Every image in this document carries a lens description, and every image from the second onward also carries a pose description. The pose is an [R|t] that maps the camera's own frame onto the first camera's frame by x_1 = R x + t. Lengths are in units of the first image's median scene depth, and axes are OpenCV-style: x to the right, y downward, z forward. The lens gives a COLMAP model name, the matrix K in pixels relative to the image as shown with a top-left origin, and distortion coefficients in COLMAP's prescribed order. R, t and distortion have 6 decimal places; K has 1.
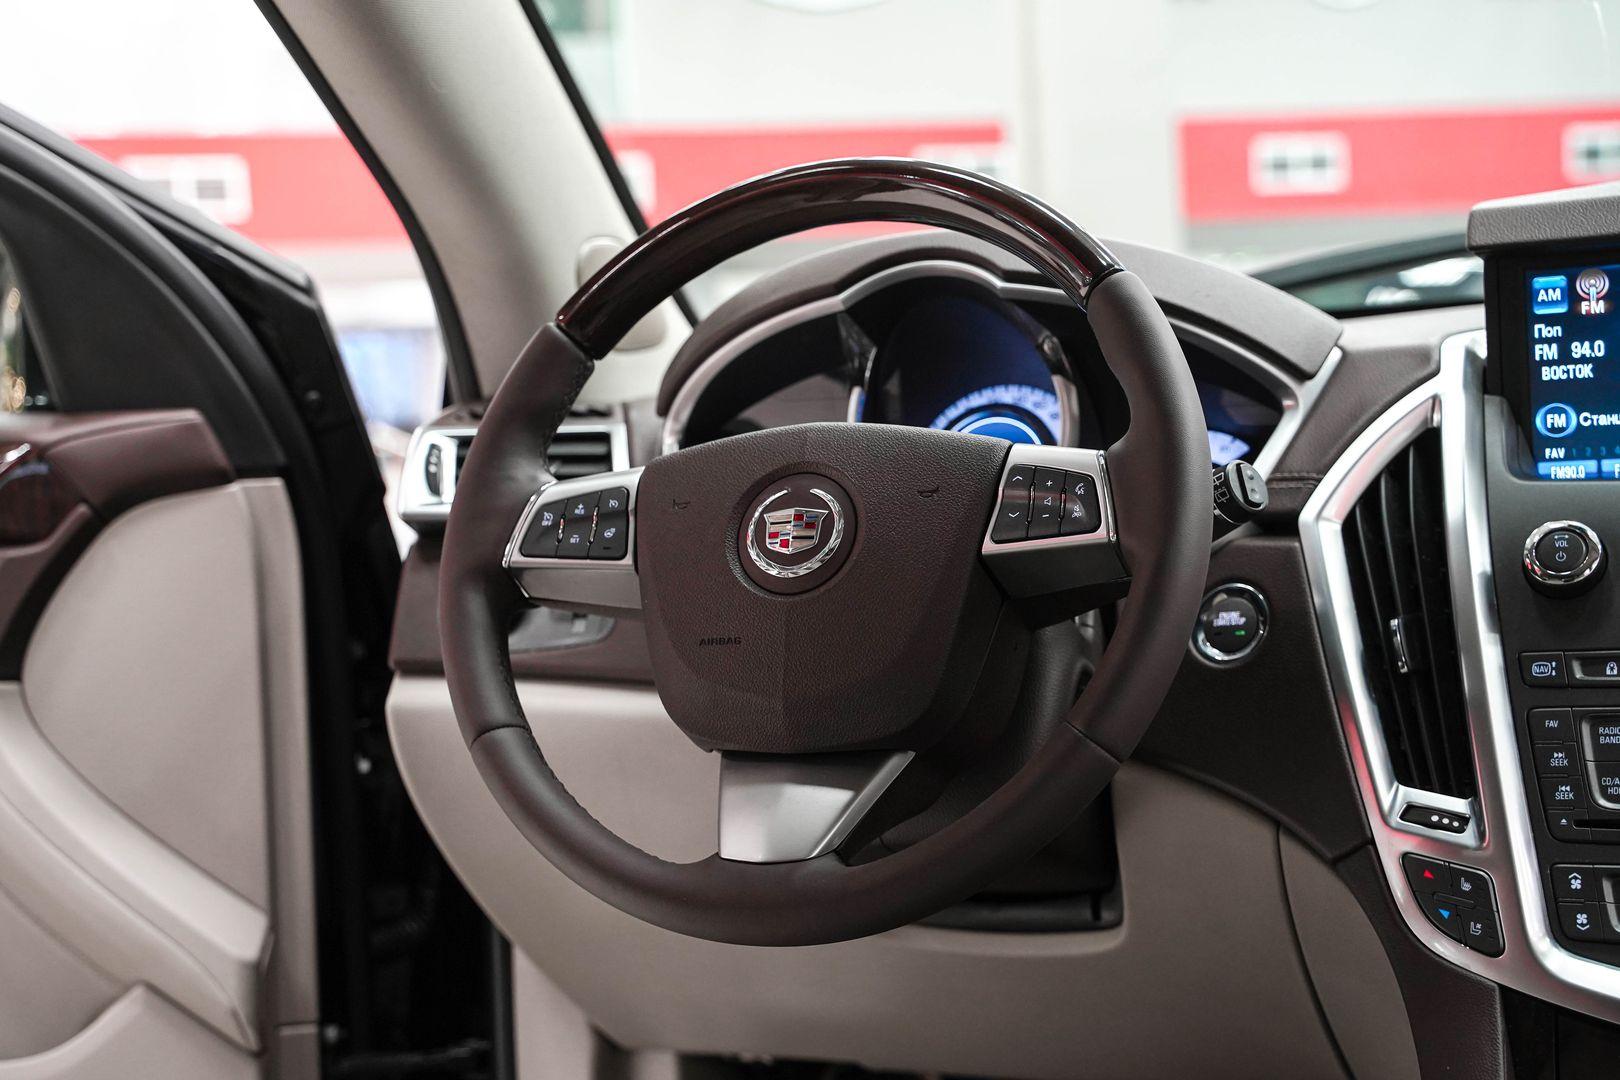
lens RADIAL K [[2314.5, 0, 810.0], [0, 2314.5, 540.0], [0, 0, 1]] dist [0.118423, -0.013001]
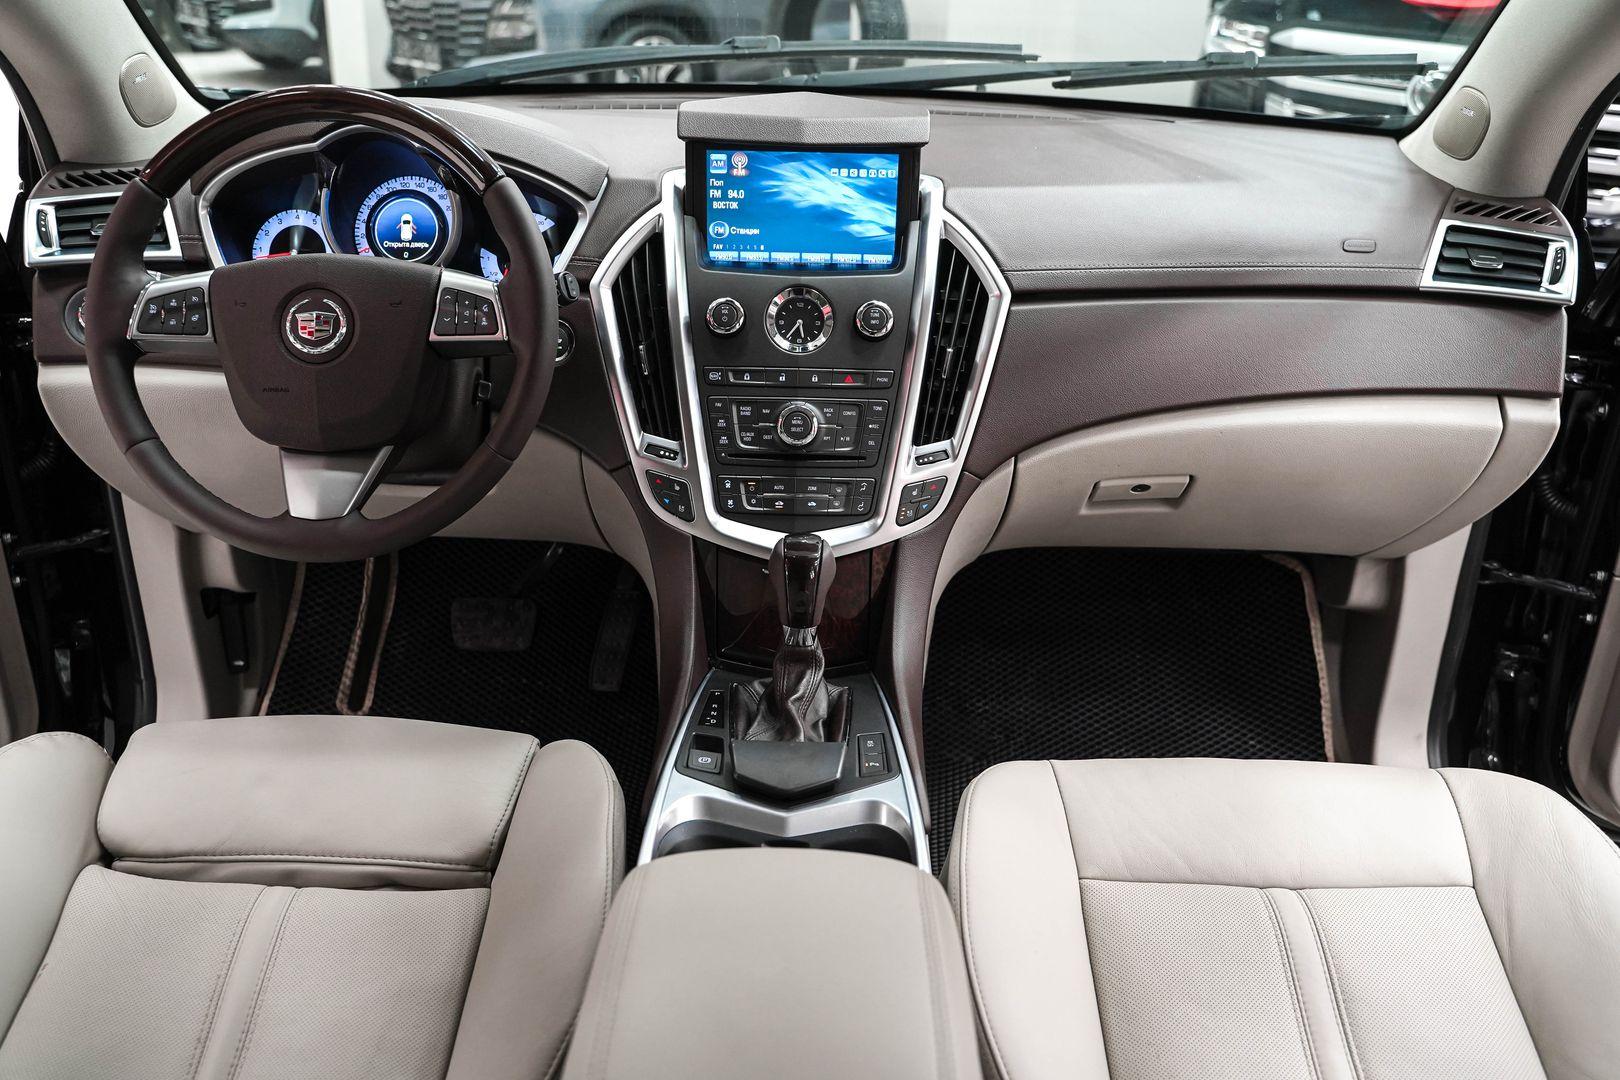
lens RADIAL K [[1349.8, 0, 770.2], [0, 1349.8, 517.7], [0, 0, 1]] dist [-0.067022, 0.012015]
pose [[0.919072, -0.098781, 0.381509, -0.084372], [-0.045089, 0.935362, 0.350807, -0.219752], [-0.391502, -0.339619, 0.855211, -0.030820]]
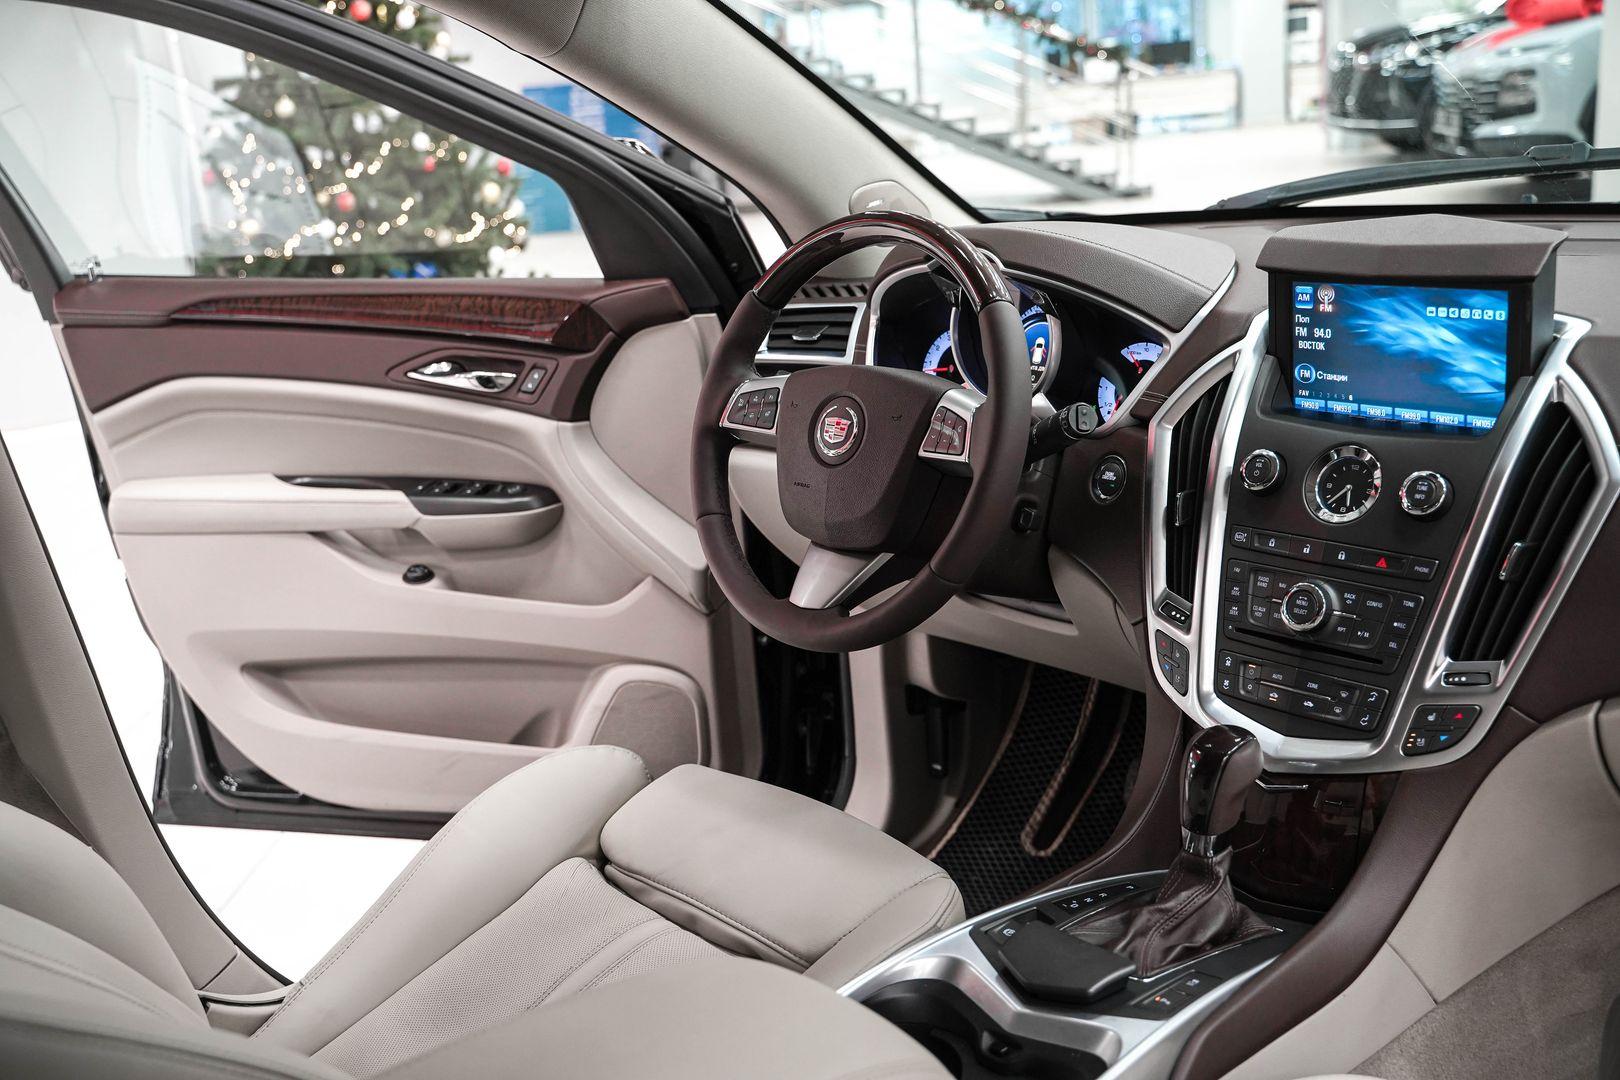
lens RADIAL K [[1566.1, 0, 810.0], [0, 1566.1, 540.0], [0, 0, 1]] dist [-0.062163, 0.220048]
pose [[0.917809, 0.089965, -0.386696, 0.436920], [0.017411, 0.963931, 0.265582, -0.236438], [0.396641, -0.250486, 0.883138, -0.129132]]
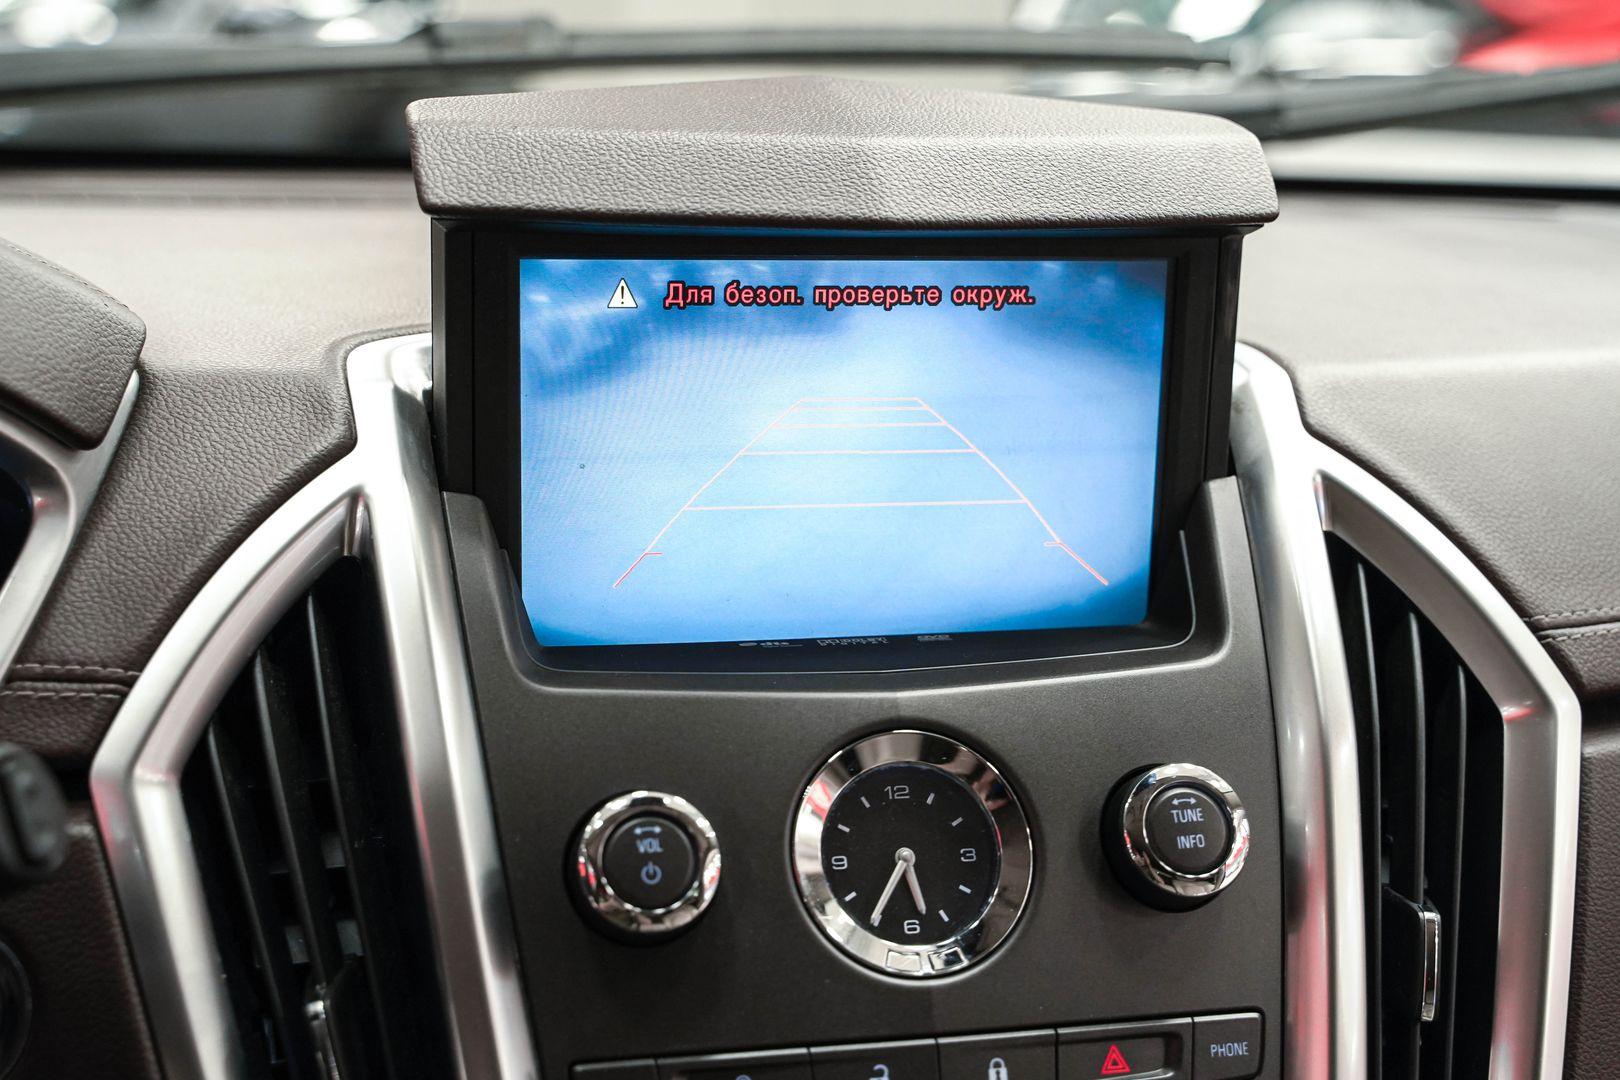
lens RADIAL K [[1705.4, 0, 713.3], [0, 1705.4, 591.9], [0, 0, 1]] dist [0.026317, 0.008550]
pose [[0.798602, -0.083477, 0.596042, 0.109936], [-0.036651, 0.981752, 0.186603, -0.114870], [-0.600742, -0.170867, 0.780970, 0.672951]]
